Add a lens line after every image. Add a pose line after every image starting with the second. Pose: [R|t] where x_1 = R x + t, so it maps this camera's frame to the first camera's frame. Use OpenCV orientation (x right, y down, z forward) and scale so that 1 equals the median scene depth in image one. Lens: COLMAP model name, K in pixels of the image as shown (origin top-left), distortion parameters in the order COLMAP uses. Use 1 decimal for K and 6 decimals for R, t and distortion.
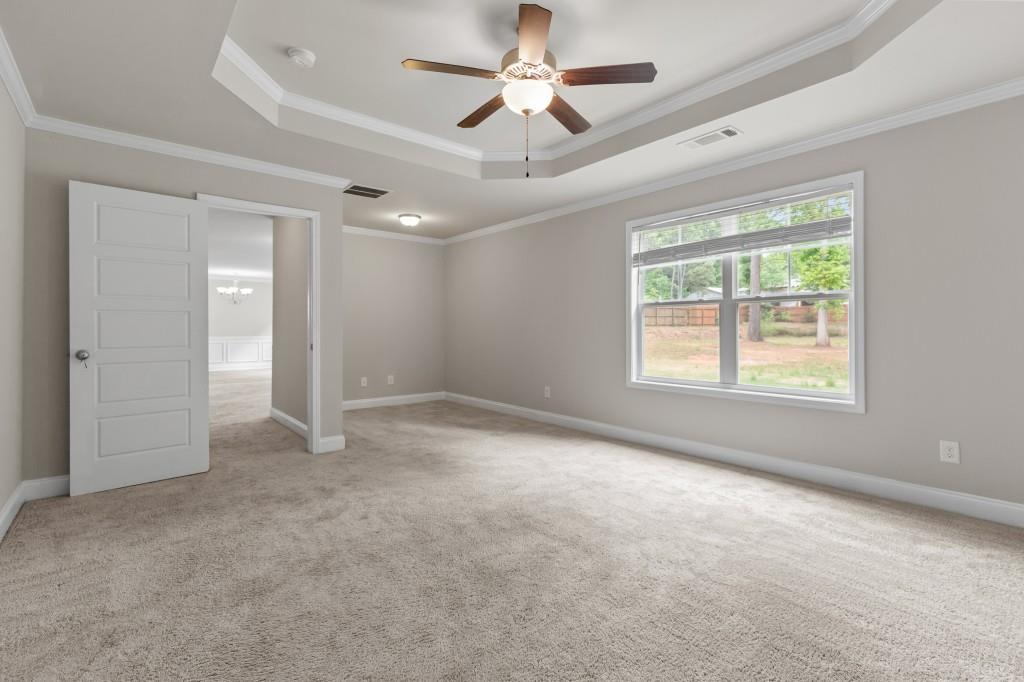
lens RADIAL K [[471.0, 0, 512.0], [0, 471.0, 341.0], [0, 0, 1]] dist [0.006756, 0.000241]
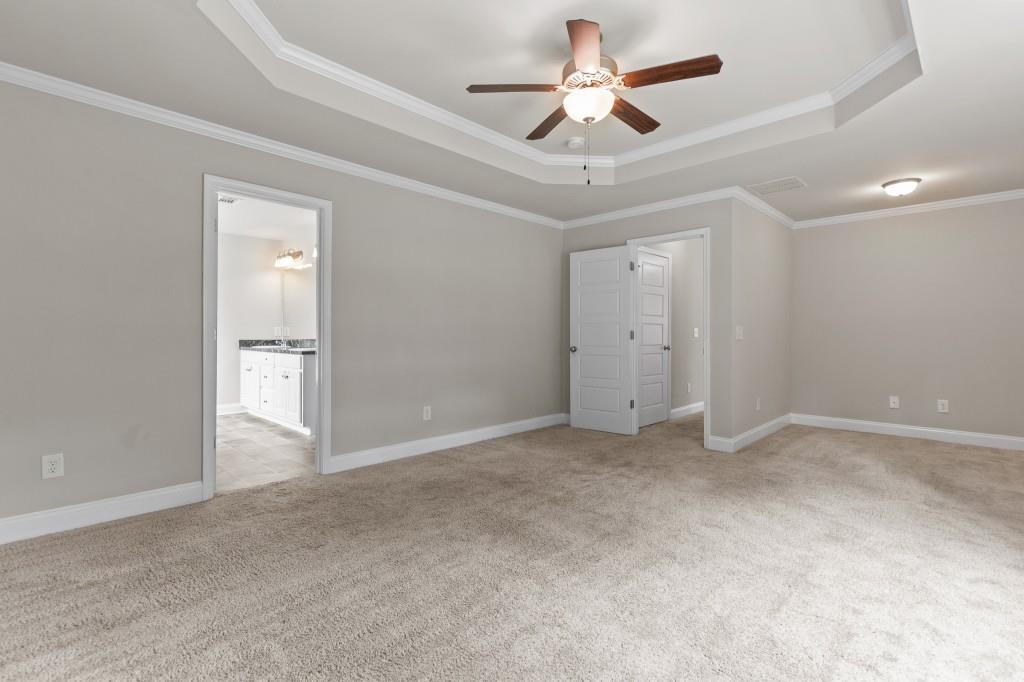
lens RADIAL K [[457.4, 0, 515.5], [0, 457.4, 352.5], [0, 0, 1]] dist [0.001565, 0.000009]
pose [[0.120983, 0.039526, -0.991867, 0.778697], [-0.028655, 0.998930, 0.036312, -0.014091], [0.992241, 0.024029, 0.121986, 0.568343]]
